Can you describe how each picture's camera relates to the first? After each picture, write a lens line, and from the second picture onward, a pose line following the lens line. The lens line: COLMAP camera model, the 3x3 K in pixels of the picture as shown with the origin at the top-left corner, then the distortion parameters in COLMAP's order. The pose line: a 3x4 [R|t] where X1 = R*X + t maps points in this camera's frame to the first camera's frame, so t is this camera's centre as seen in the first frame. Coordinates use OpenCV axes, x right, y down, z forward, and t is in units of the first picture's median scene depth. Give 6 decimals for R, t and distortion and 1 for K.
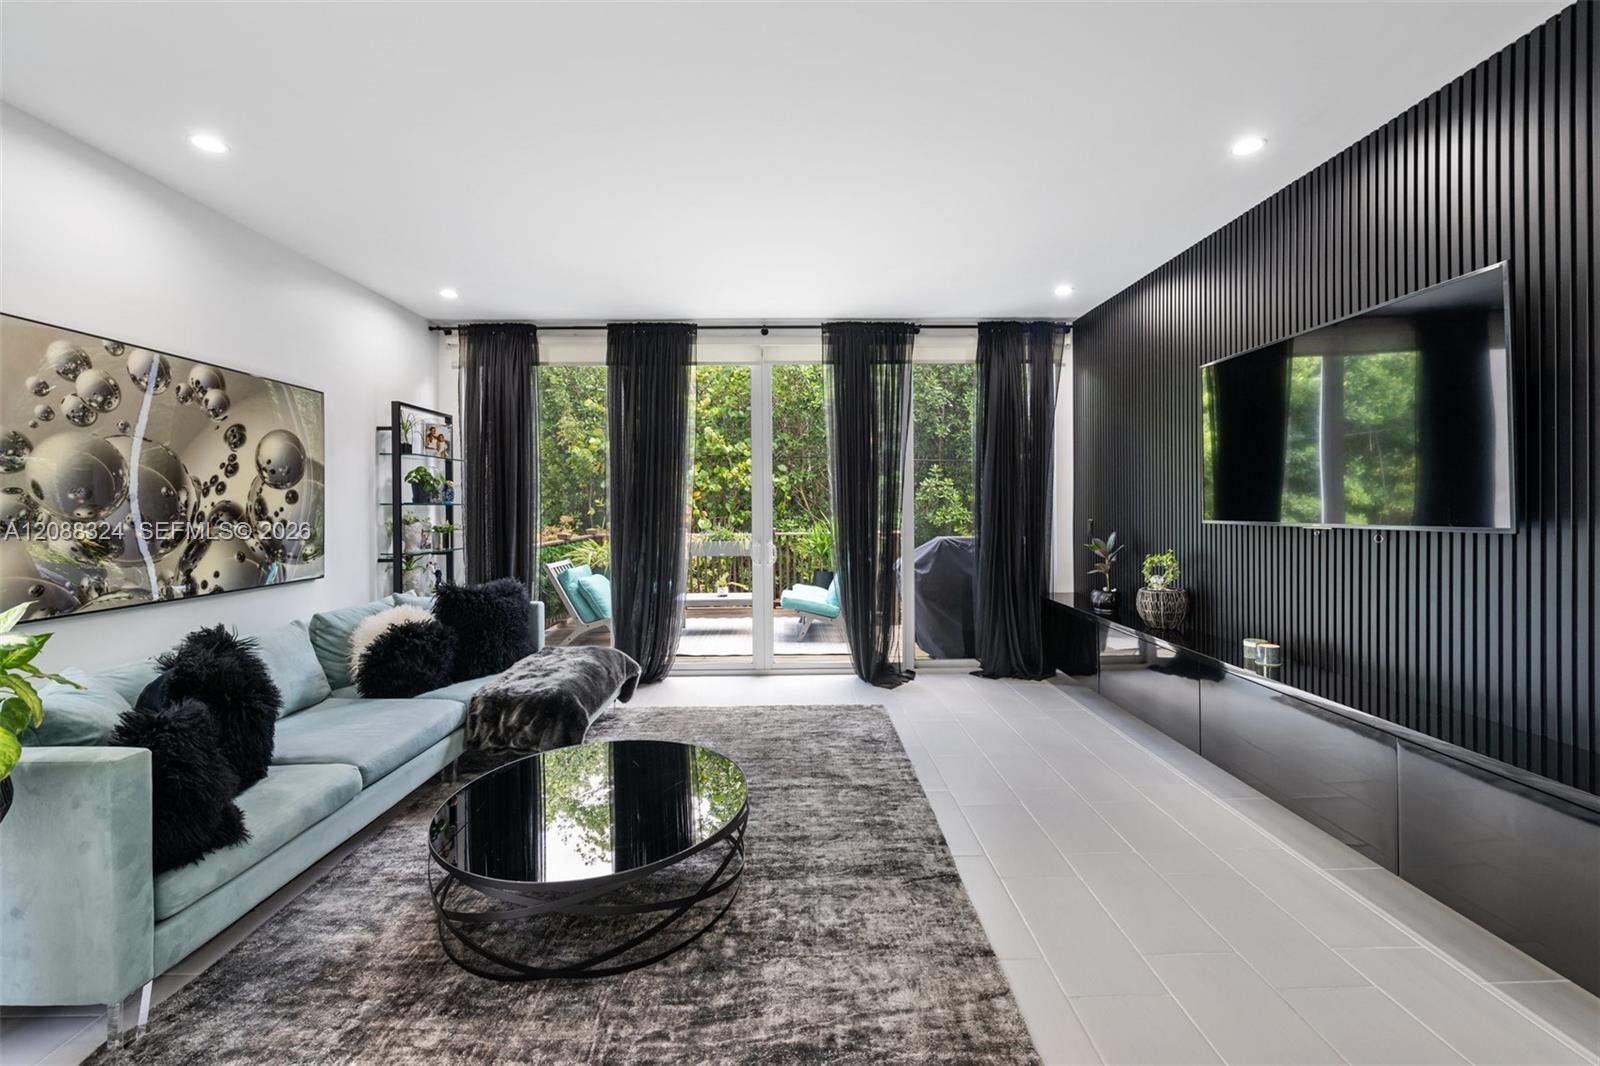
lens RADIAL K [[639.3, 0, 795.7], [0, 639.3, 505.1], [0, 0, 1]] dist [0.000088, -0.000070]
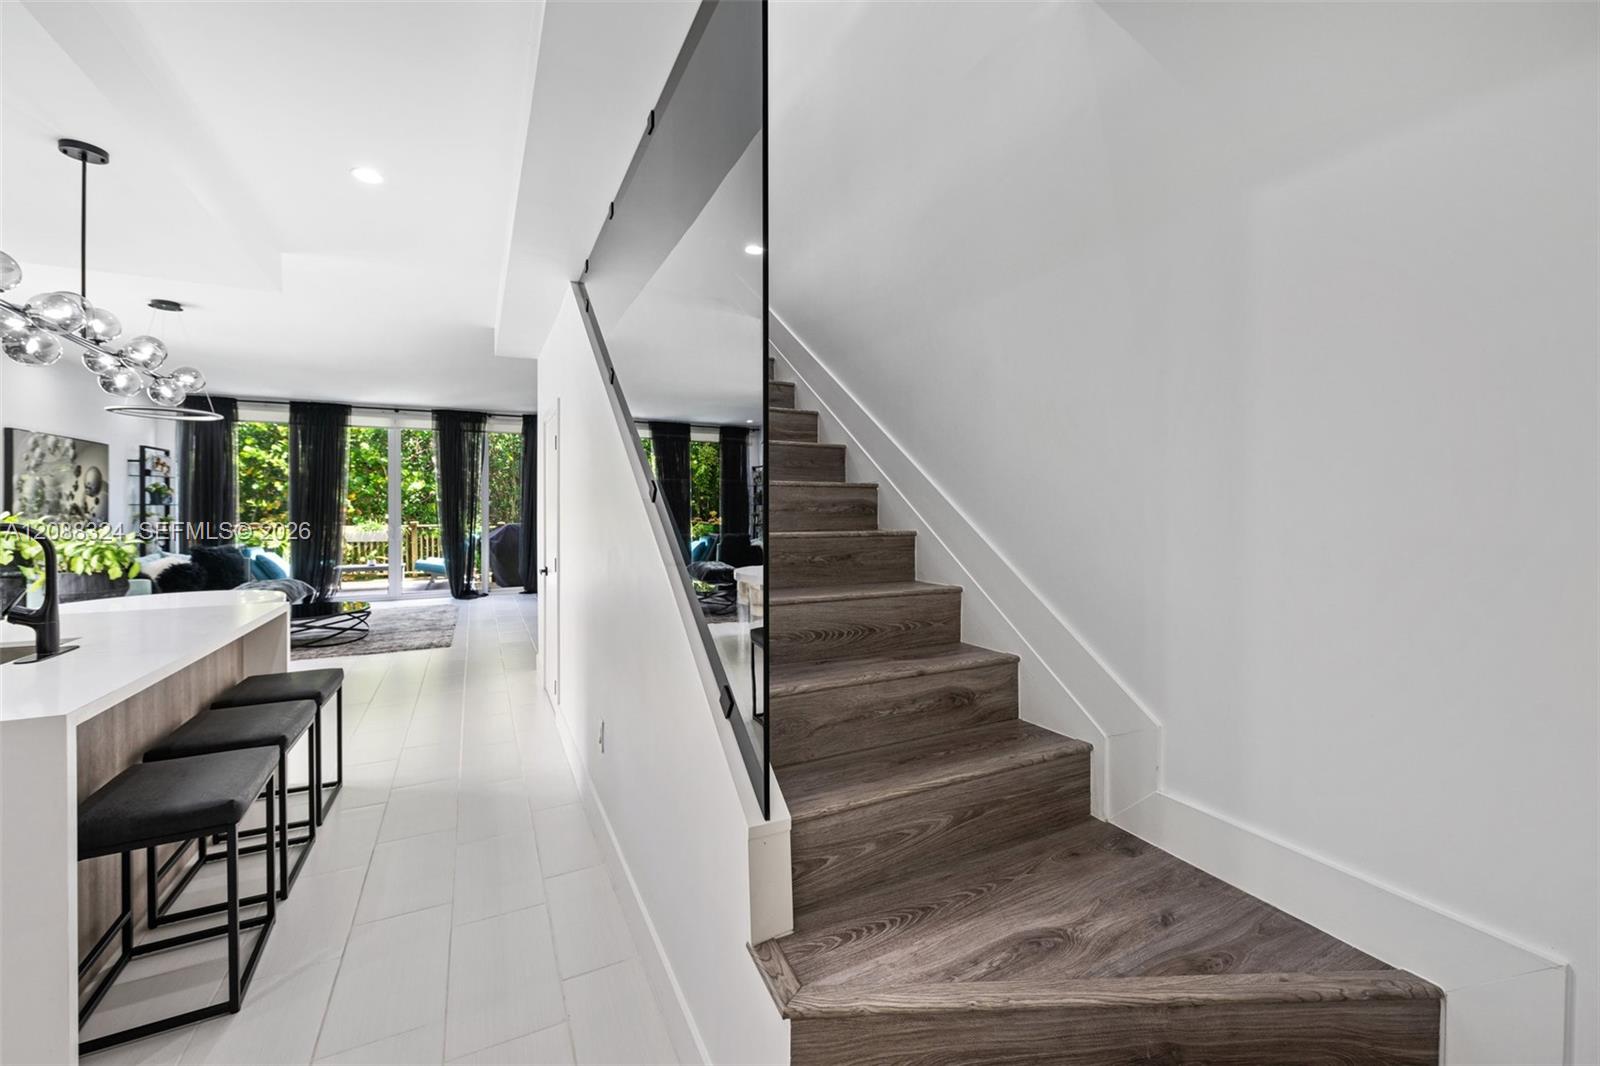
lens RADIAL K [[639.3, 0, 795.7], [0, 639.3, 505.1], [0, 0, 1]] dist [0.000088, -0.000070]
pose [[0.900756, 0.007052, 0.434269, 0.196870], [-0.006688, 0.999975, -0.002366, -0.007095], [-0.434274, -0.000773, 0.900780, -1.192899]]
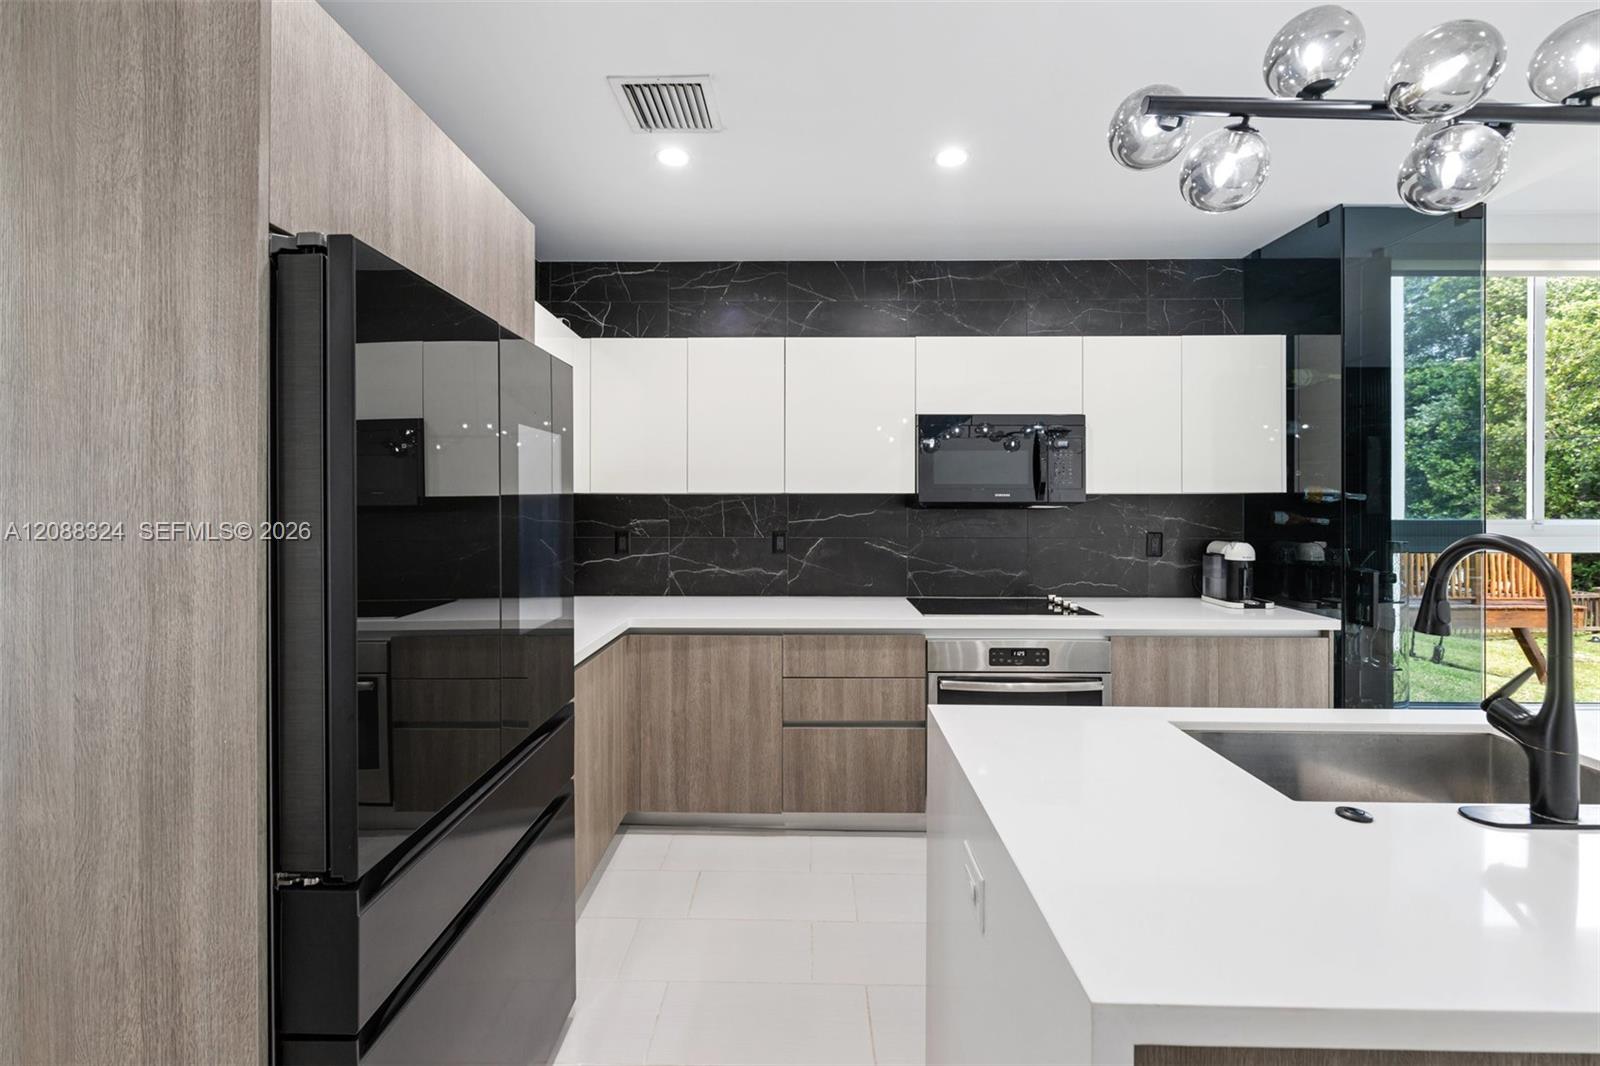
lens RADIAL K [[678.9, 0, 796.9], [0, 678.9, 502.6], [0, 0, 1]] dist [0.000116, -0.000261]
pose [[-0.025216, 0.007113, -0.999657, 0.149146], [-0.000242, 0.999975, 0.007121, -0.004742], [0.999682, 0.000421, -0.025214, -0.819782]]
